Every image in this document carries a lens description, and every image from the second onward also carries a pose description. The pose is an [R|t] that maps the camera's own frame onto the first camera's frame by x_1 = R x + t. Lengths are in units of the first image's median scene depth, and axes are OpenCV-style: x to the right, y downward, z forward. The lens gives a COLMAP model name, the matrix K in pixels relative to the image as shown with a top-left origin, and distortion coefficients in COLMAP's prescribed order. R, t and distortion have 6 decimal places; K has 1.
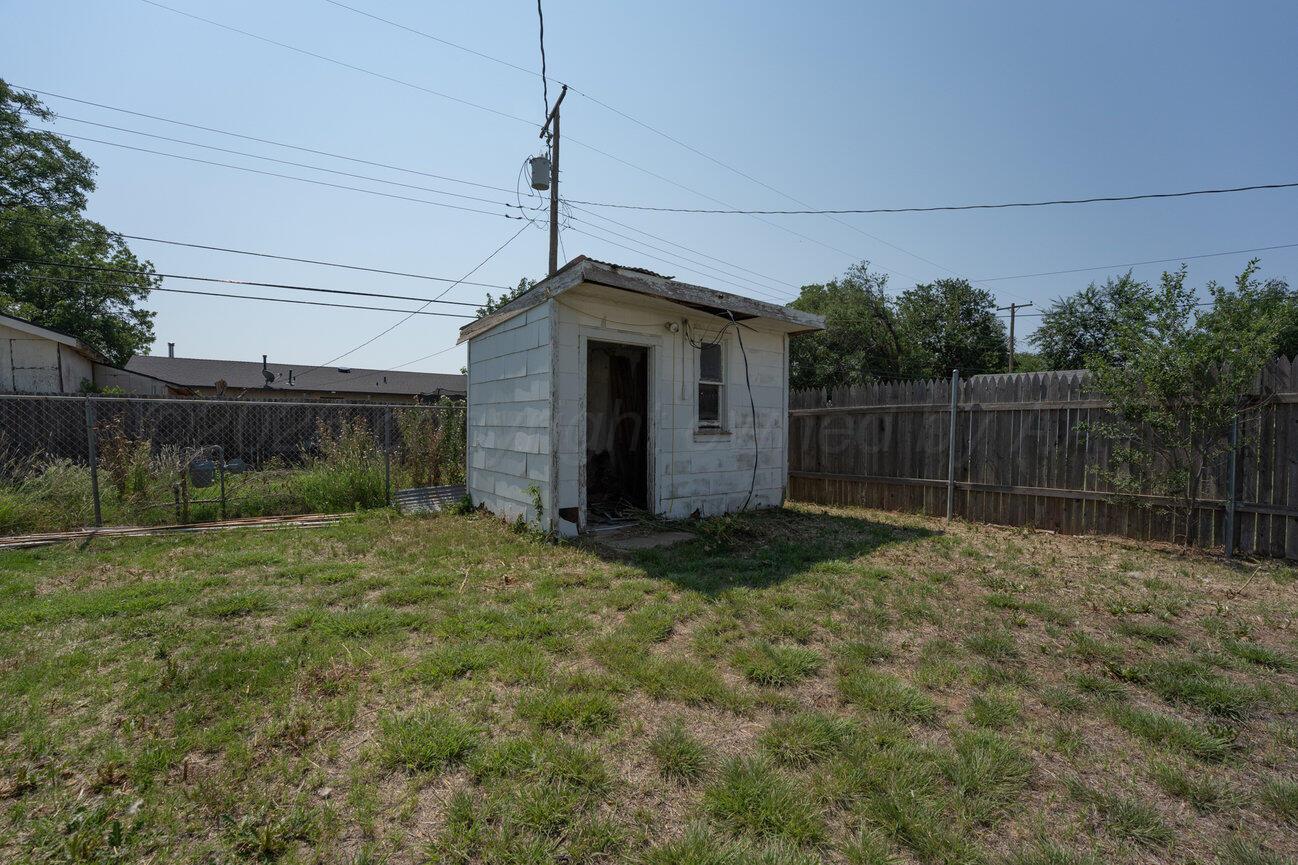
lens RADIAL K [[536.9, 0, 649.4], [0, 536.9, 425.8], [0, 0, 1]] dist [0.000925, -0.000461]
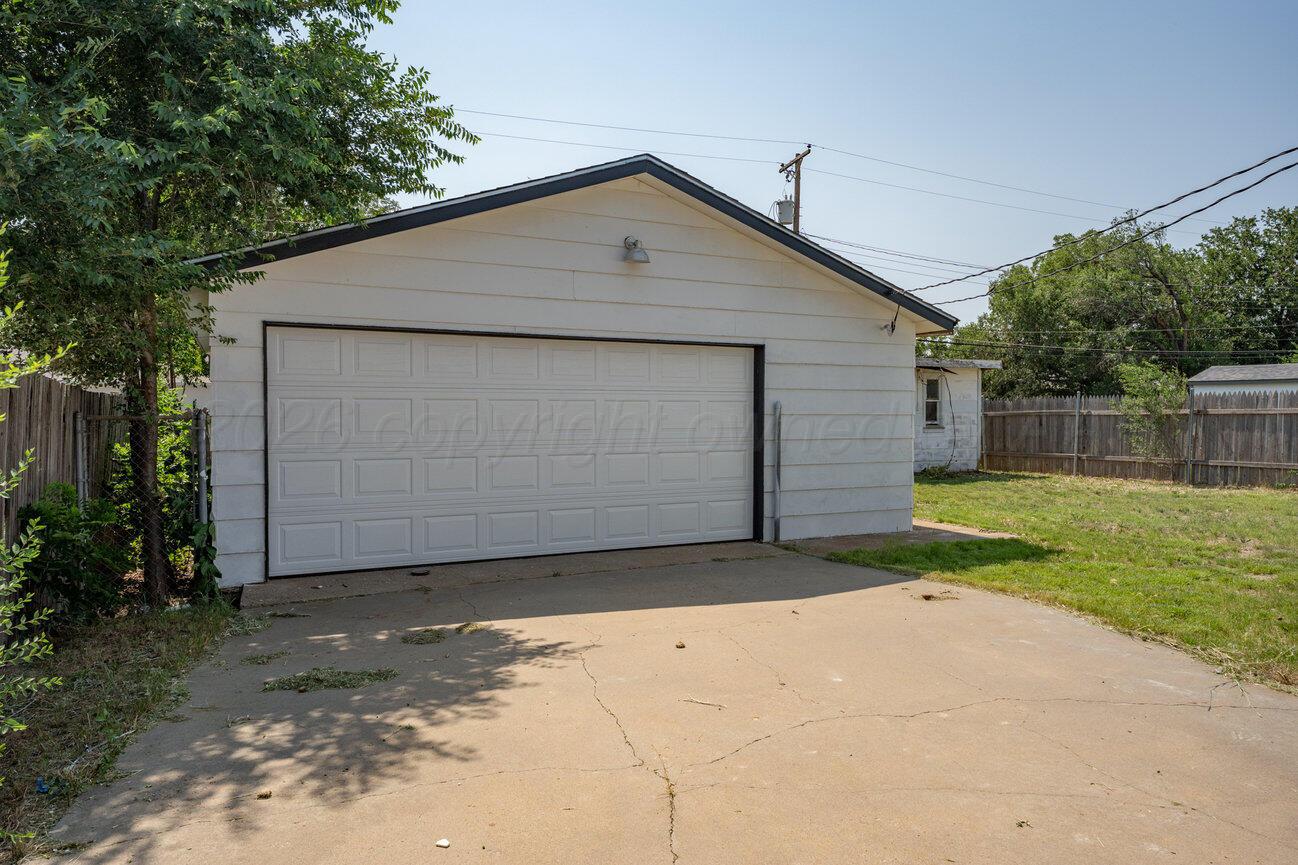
lens RADIAL K [[844.4, 0, 649.0], [0, 844.4, 432.5], [0, 0, 1]] dist [0.038323, 0.001869]
pose [[0.978650, -0.001468, -0.205530, -0.201252], [0.006899, 0.999646, 0.025709, -0.043081], [0.205420, -0.026578, 0.978313, -1.716198]]
